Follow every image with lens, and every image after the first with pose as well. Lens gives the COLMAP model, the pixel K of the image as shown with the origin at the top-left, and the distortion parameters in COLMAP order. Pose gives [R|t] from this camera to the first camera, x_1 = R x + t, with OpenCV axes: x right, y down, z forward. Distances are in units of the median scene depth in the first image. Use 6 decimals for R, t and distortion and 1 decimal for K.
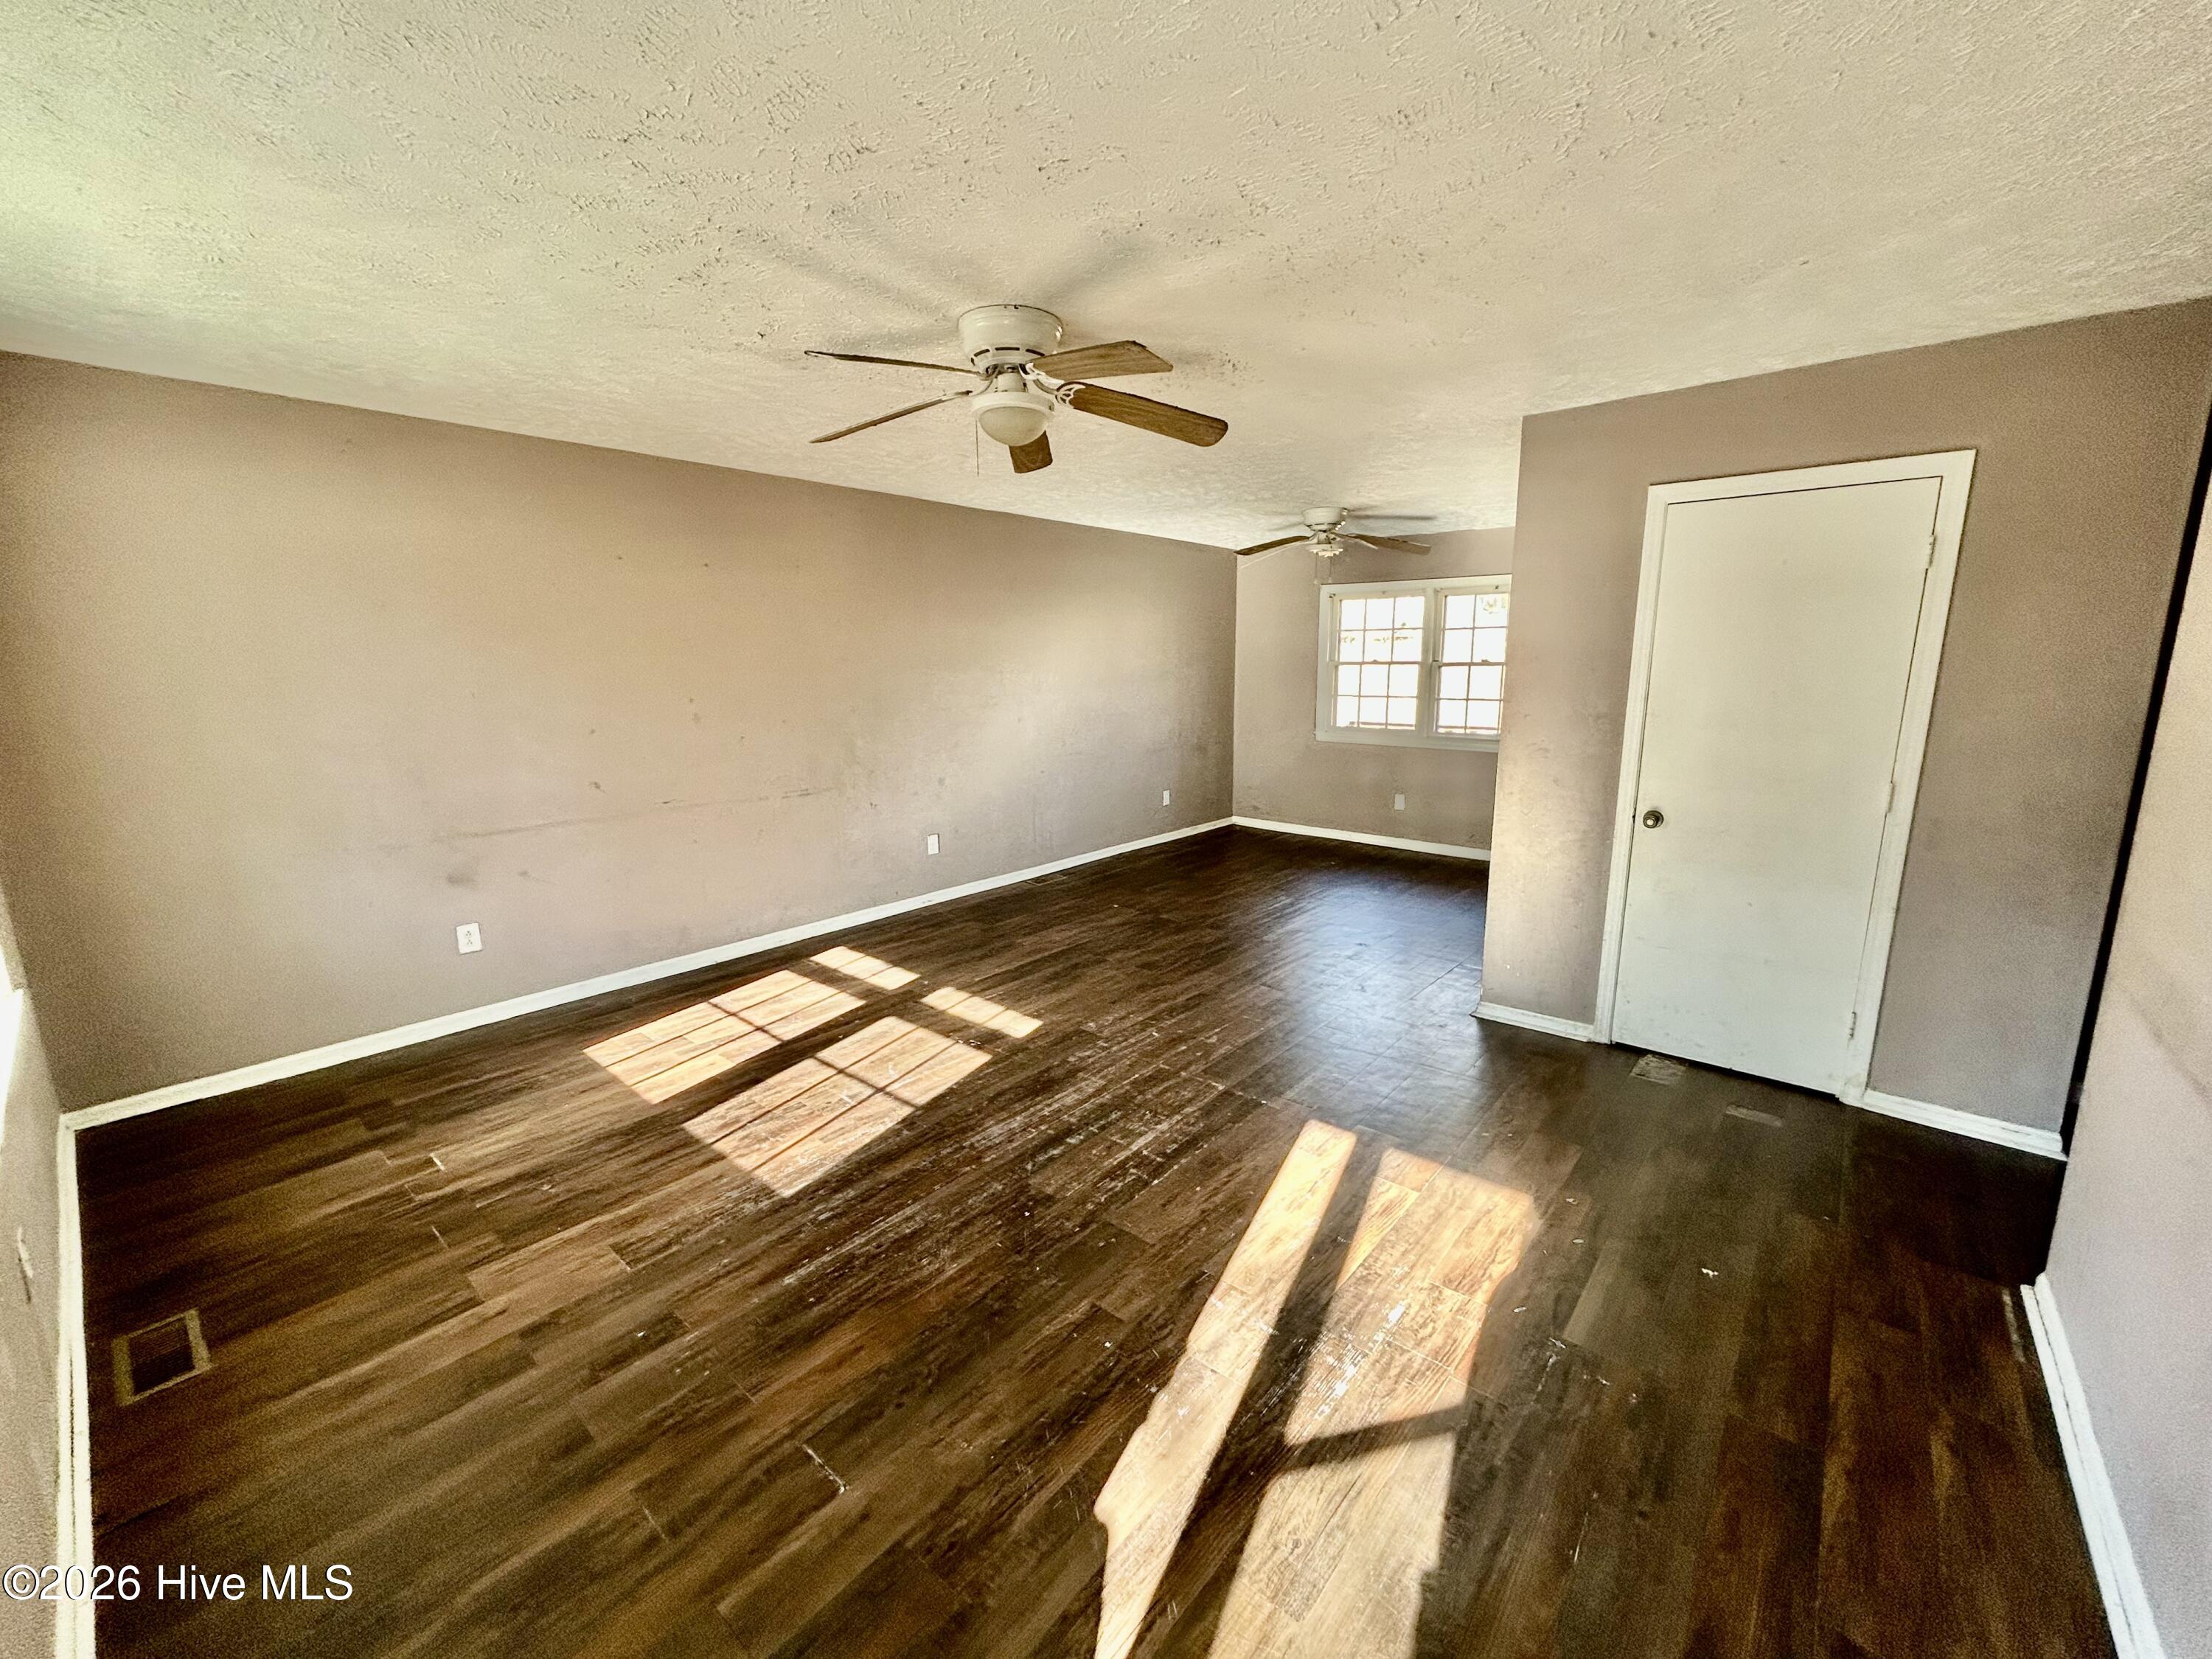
lens RADIAL K [[884.7, 0, 1112.7], [0, 884.7, 818.2], [0, 0, 1]] dist [-0.004212, 0.001655]
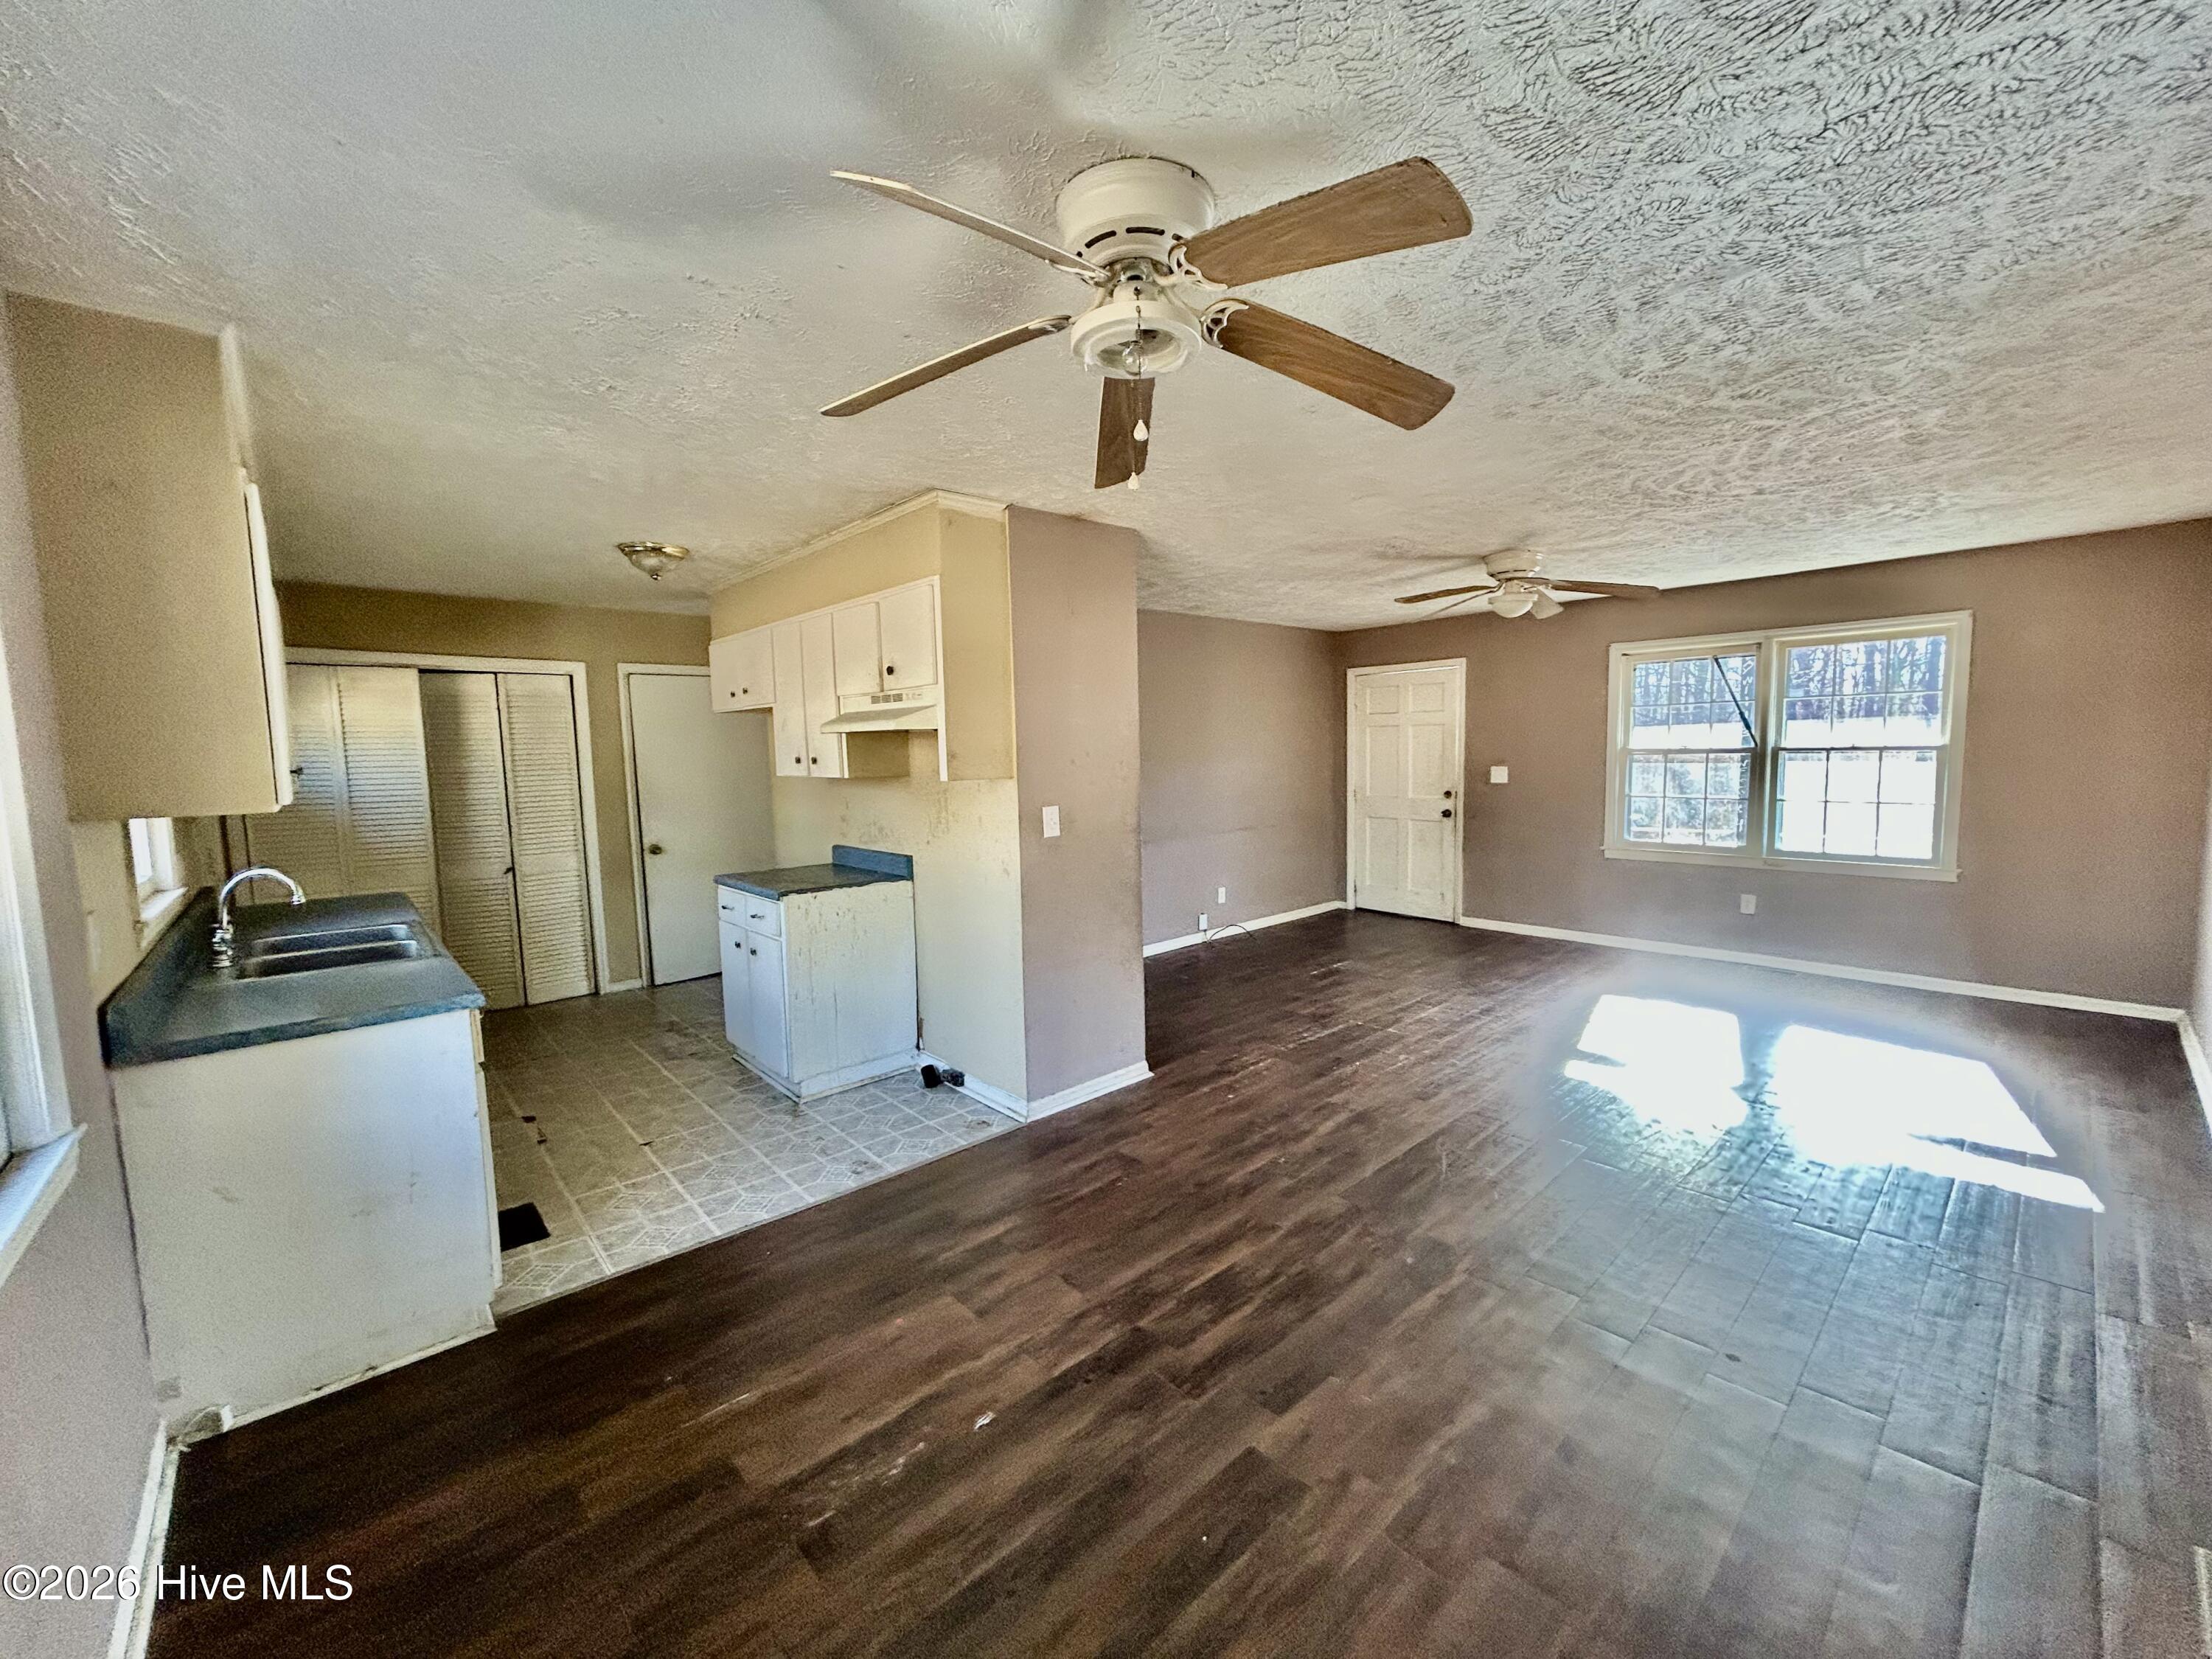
lens RADIAL K [[884.7, 0, 1110.6], [0, 884.7, 827.0], [0, 0, 1]] dist [-0.004212, 0.001655]
pose [[-0.991212, 0.025271, 0.129849, 0.428237], [0.058443, 0.964251, 0.258467, -0.464339], [-0.118676, 0.263784, -0.957253, 2.656513]]
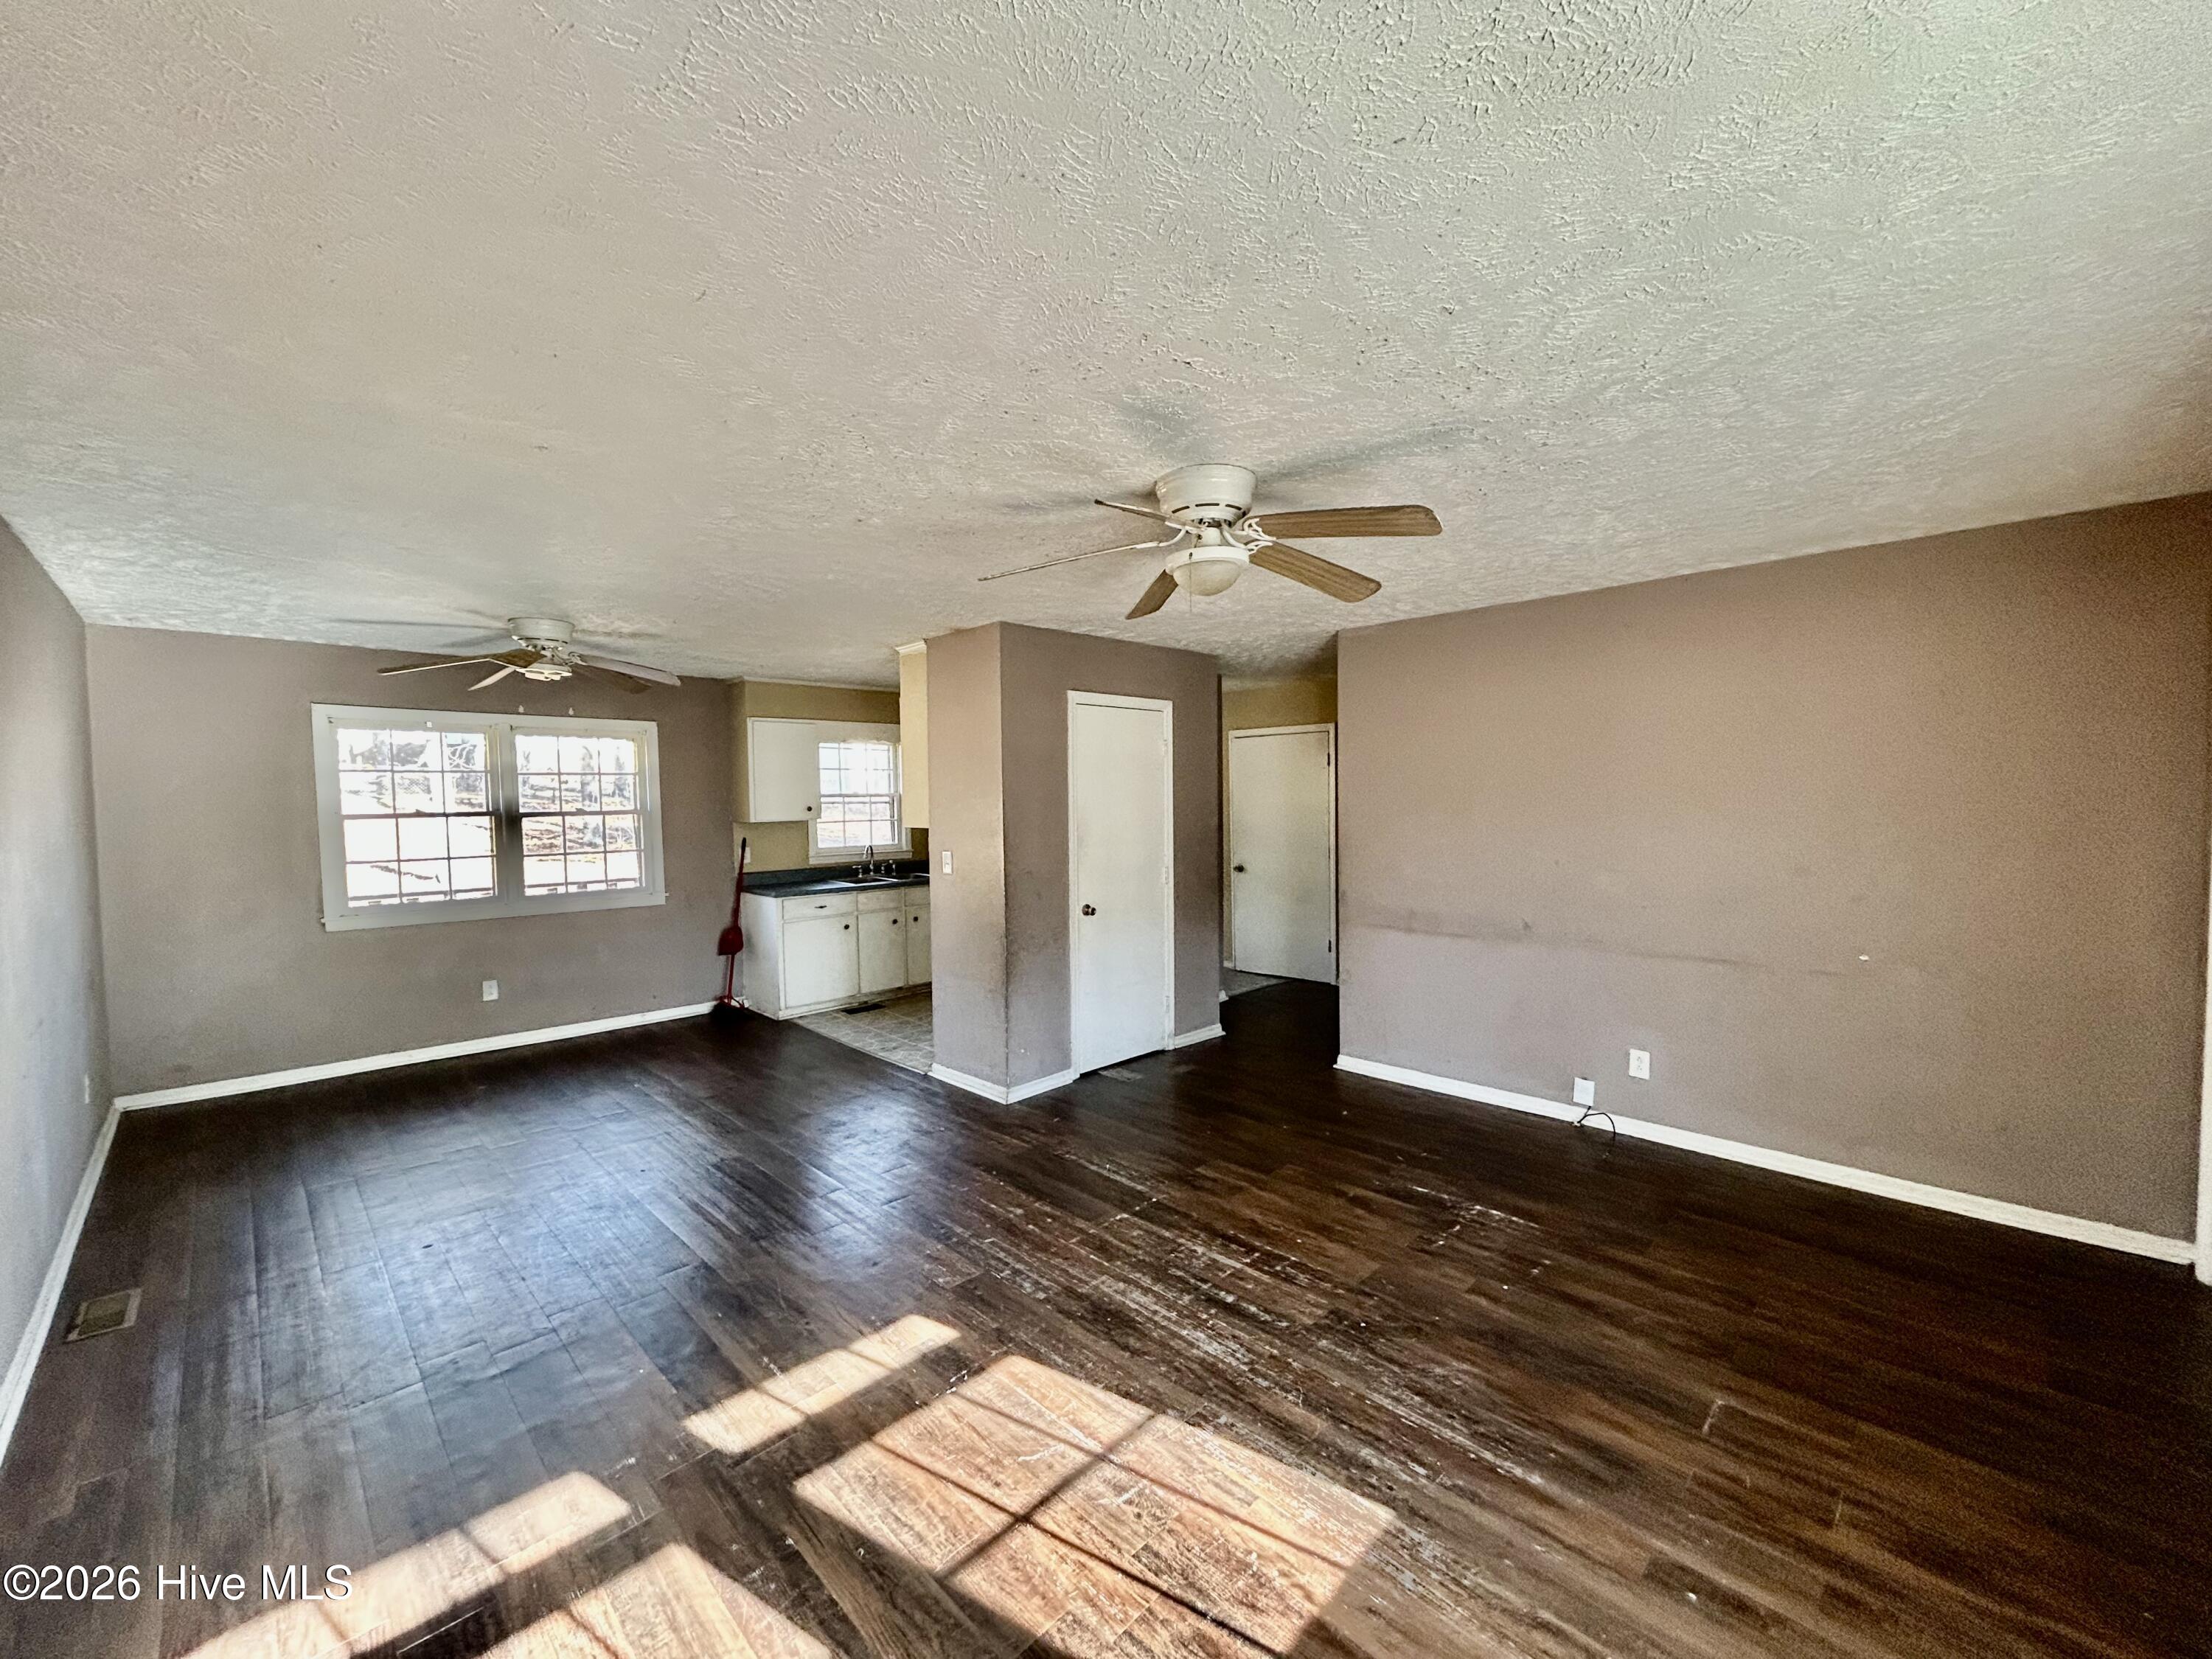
lens RADIAL K [[884.7, 0, 1103.7], [0, 884.7, 827.1], [0, 0, 1]] dist [-0.004212, 0.001655]
pose [[0.085744, -0.024008, 0.996028, -1.006370], [0.184982, 0.982711, 0.007763, -0.168506], [-0.978994, 0.183582, 0.088702, 0.967205]]
